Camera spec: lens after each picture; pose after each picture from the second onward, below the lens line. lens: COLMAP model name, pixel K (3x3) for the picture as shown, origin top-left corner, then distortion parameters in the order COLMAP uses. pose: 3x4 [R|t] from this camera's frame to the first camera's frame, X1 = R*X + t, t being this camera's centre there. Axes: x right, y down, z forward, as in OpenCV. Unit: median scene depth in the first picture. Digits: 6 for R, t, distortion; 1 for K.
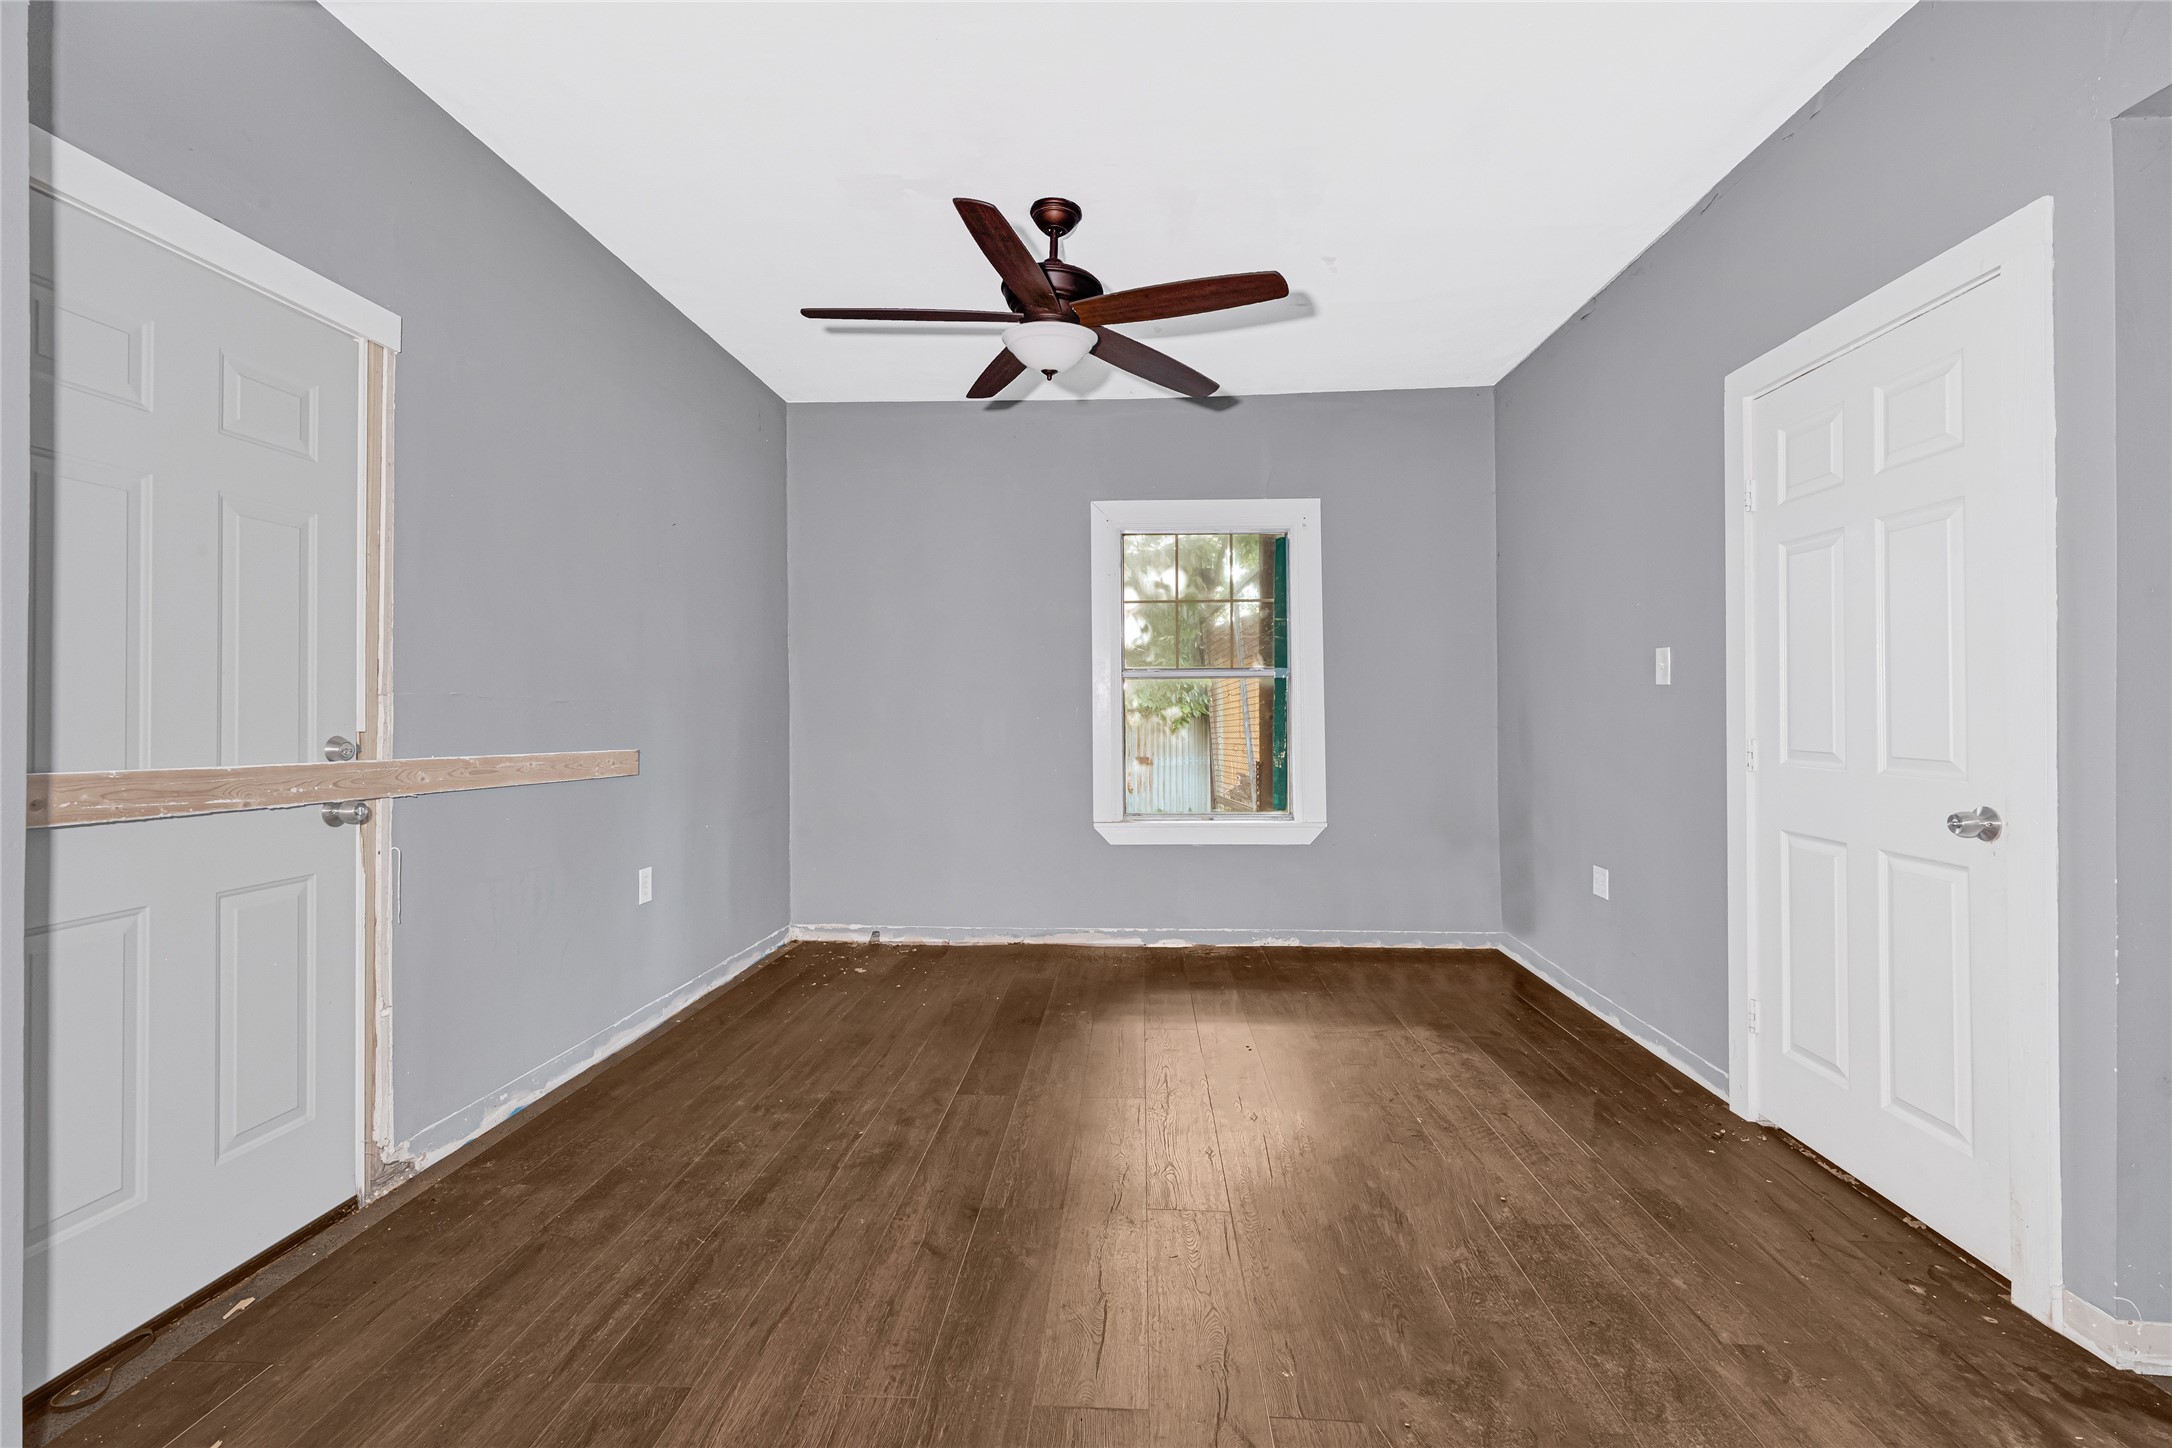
lens RADIAL K [[927.3, 0, 1094.4], [0, 927.3, 707.9], [0, 0, 1]] dist [-0.001170, 0.000017]
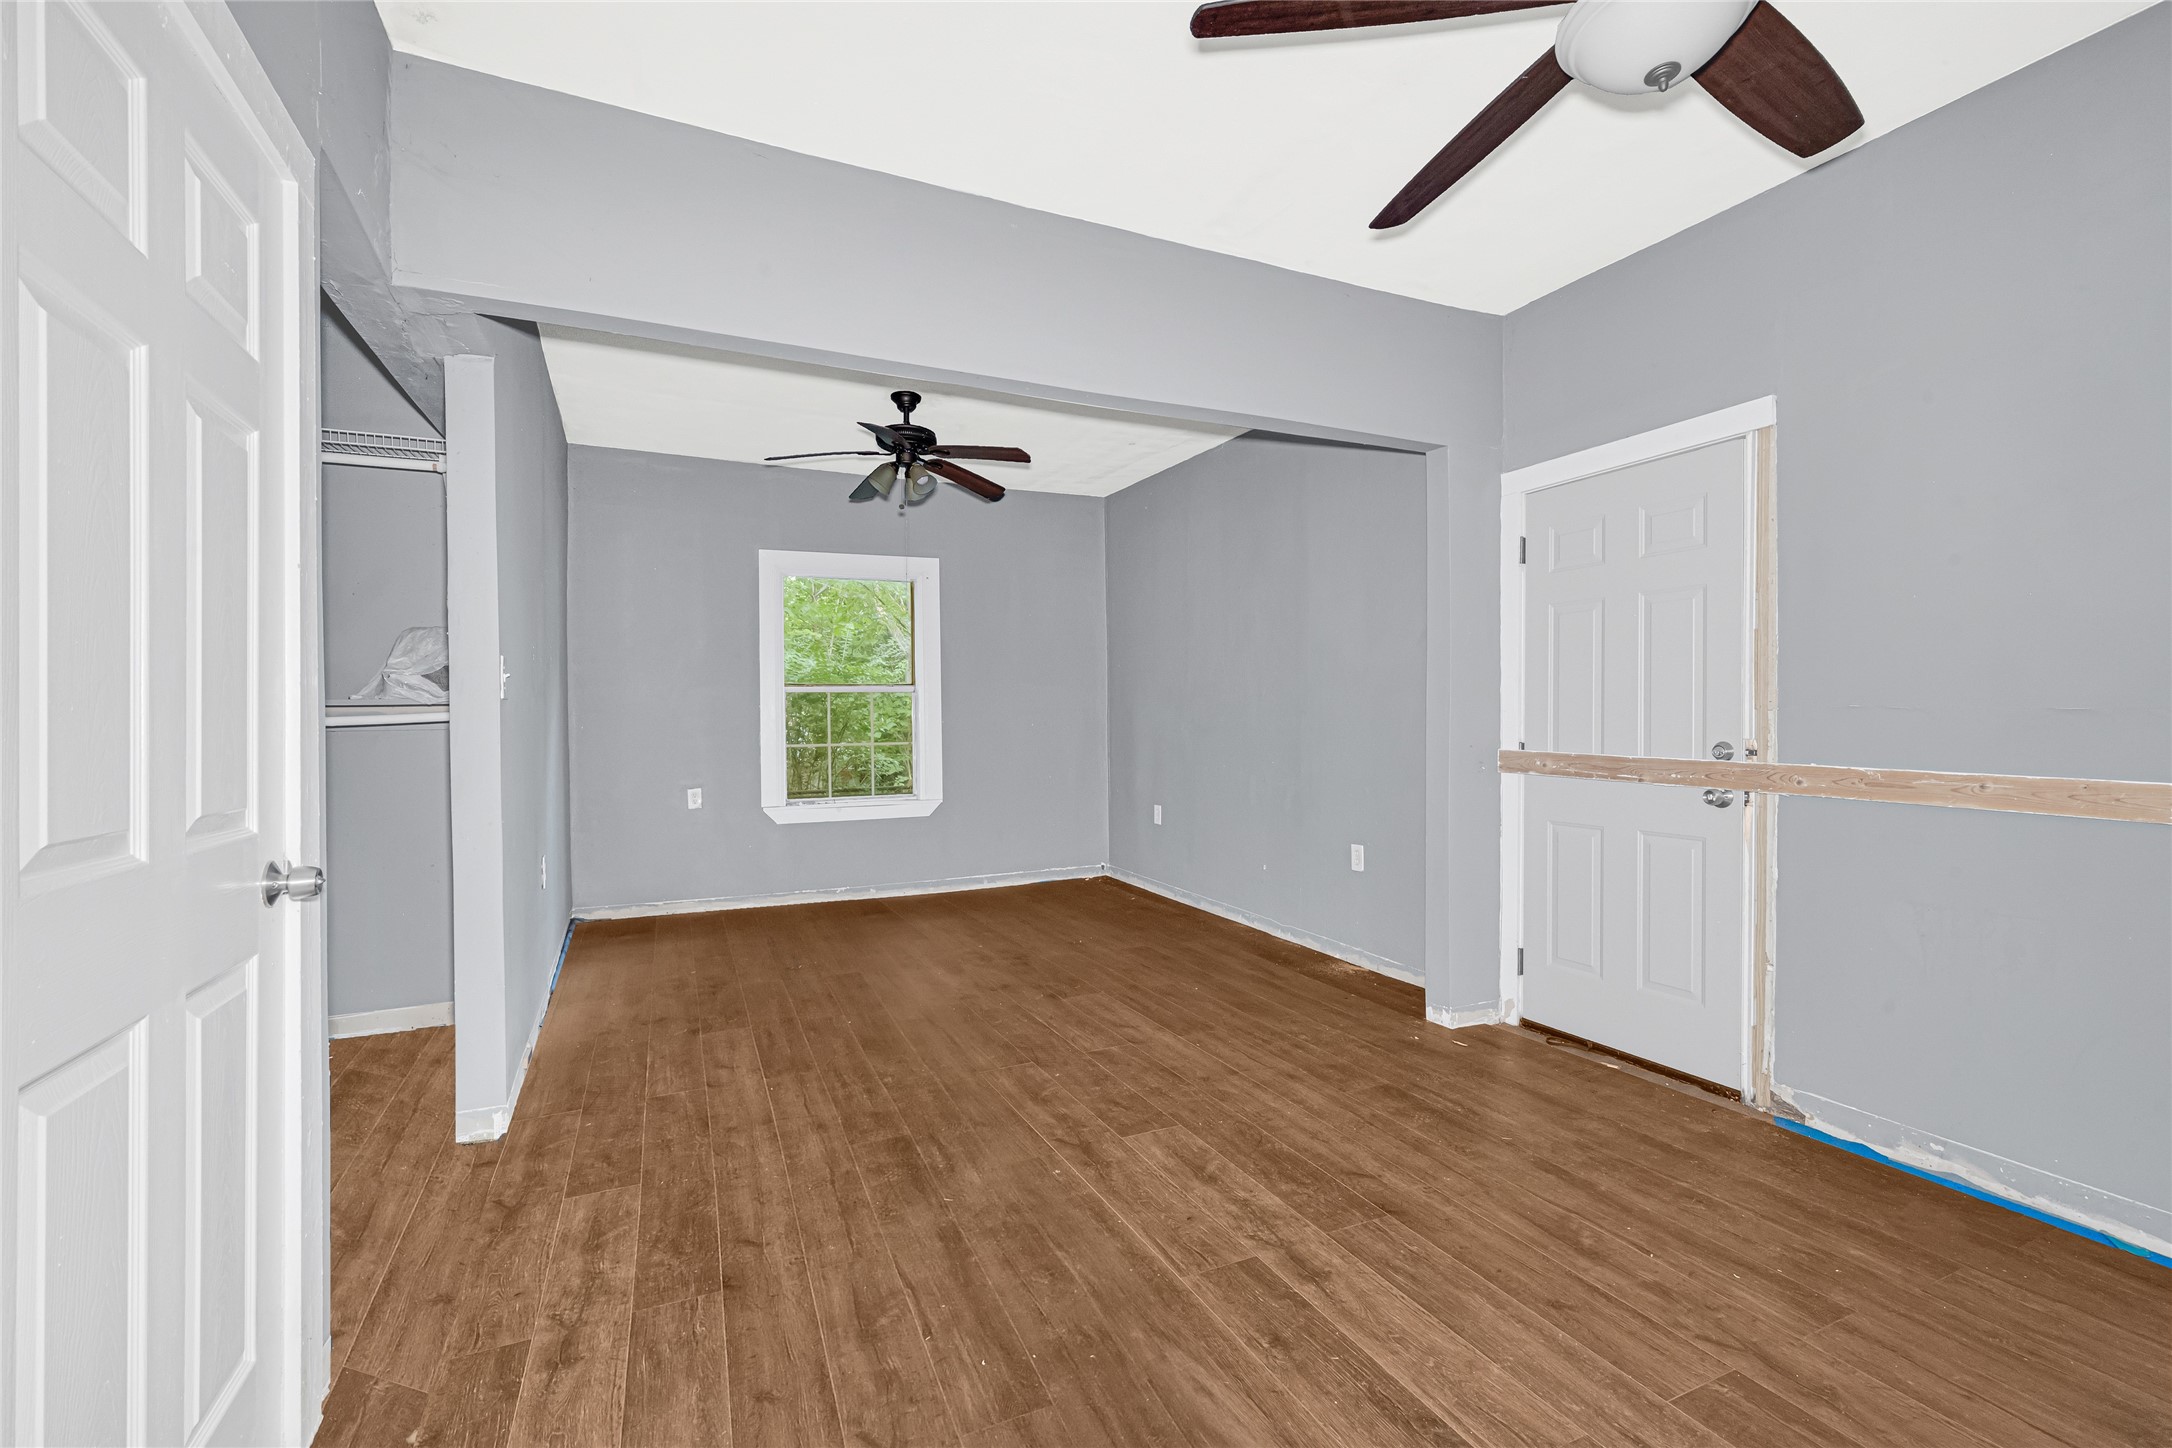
lens RADIAL K [[878.8, 0, 1079.4], [0, 878.8, 728.0], [0, 0, 1]] dist [0.001567, 0.000066]
pose [[-0.875589, 0.011149, -0.482928, 0.592417], [0.010464, 0.999937, 0.004113, -0.004524], [0.482943, -0.001452, -0.875651, 1.563094]]
